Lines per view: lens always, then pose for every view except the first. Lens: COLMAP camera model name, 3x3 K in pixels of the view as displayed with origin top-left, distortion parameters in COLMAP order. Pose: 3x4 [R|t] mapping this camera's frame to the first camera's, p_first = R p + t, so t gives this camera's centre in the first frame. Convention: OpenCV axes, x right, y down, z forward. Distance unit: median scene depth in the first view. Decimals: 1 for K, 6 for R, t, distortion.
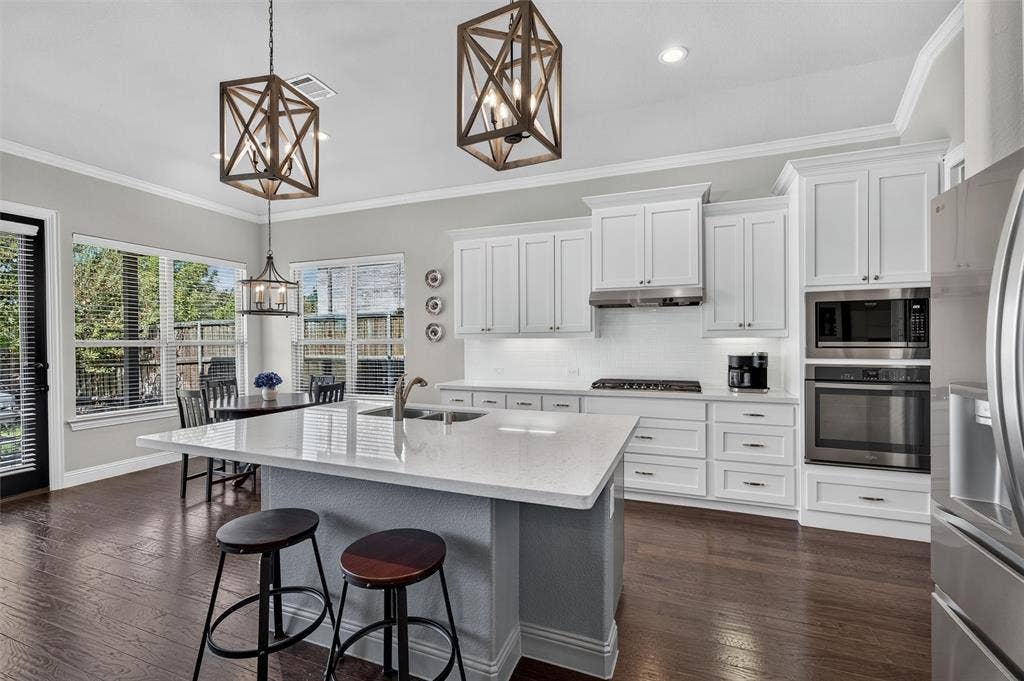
lens RADIAL K [[441.7, 0, 512.0], [0, 441.7, 340.5], [0, 0, 1]] dist [0.001707, 0.000240]
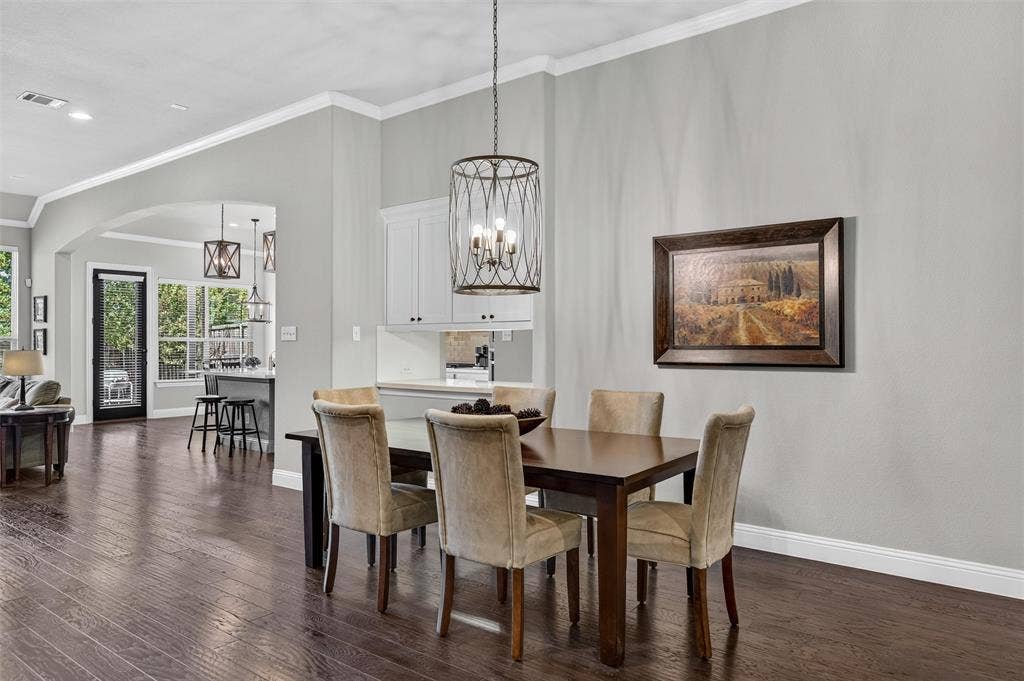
lens RADIAL K [[650.1, 0, 512.0], [0, 650.1, 340.5], [0, 0, 1]] dist [-0.002187, -0.000712]
pose [[0.961651, 0.008541, -0.274142, 1.154954], [-0.010910, 0.999915, -0.007119, 0.016654], [0.274058, 0.009836, 0.961663, -1.184004]]
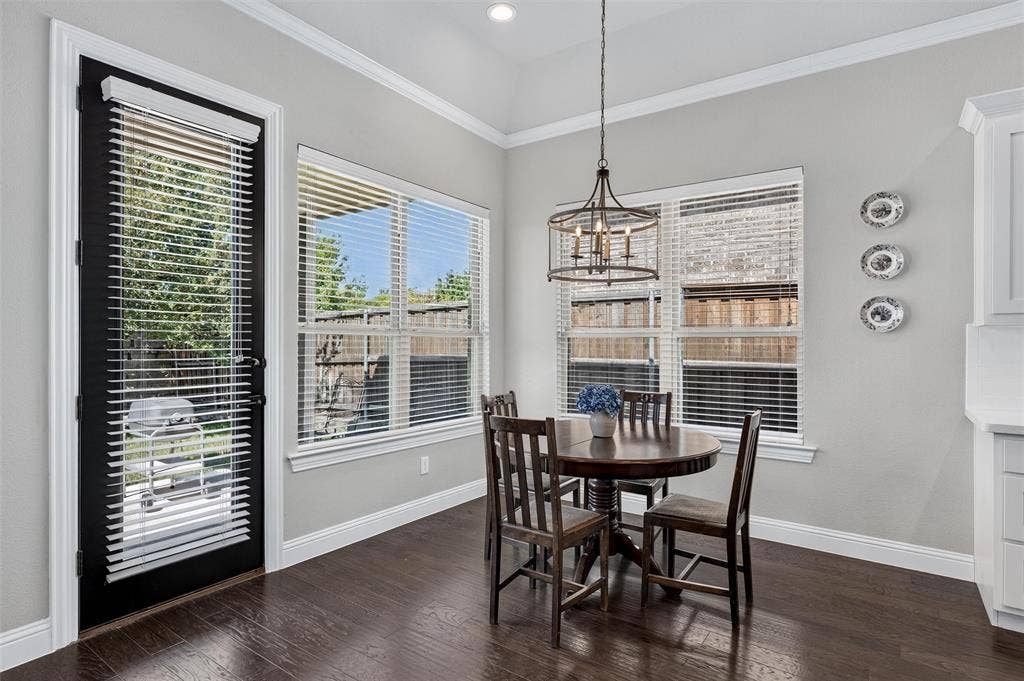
lens RADIAL K [[538.5, 0, 520.6], [0, 538.5, 338.1], [0, 0, 1]] dist [0.006673, 0.000167]
pose [[0.973582, 0.012262, -0.228007, -0.544065], [-0.013986, 0.999885, -0.005944, 0.022802], [0.227907, 0.008976, 0.973641, 0.367313]]
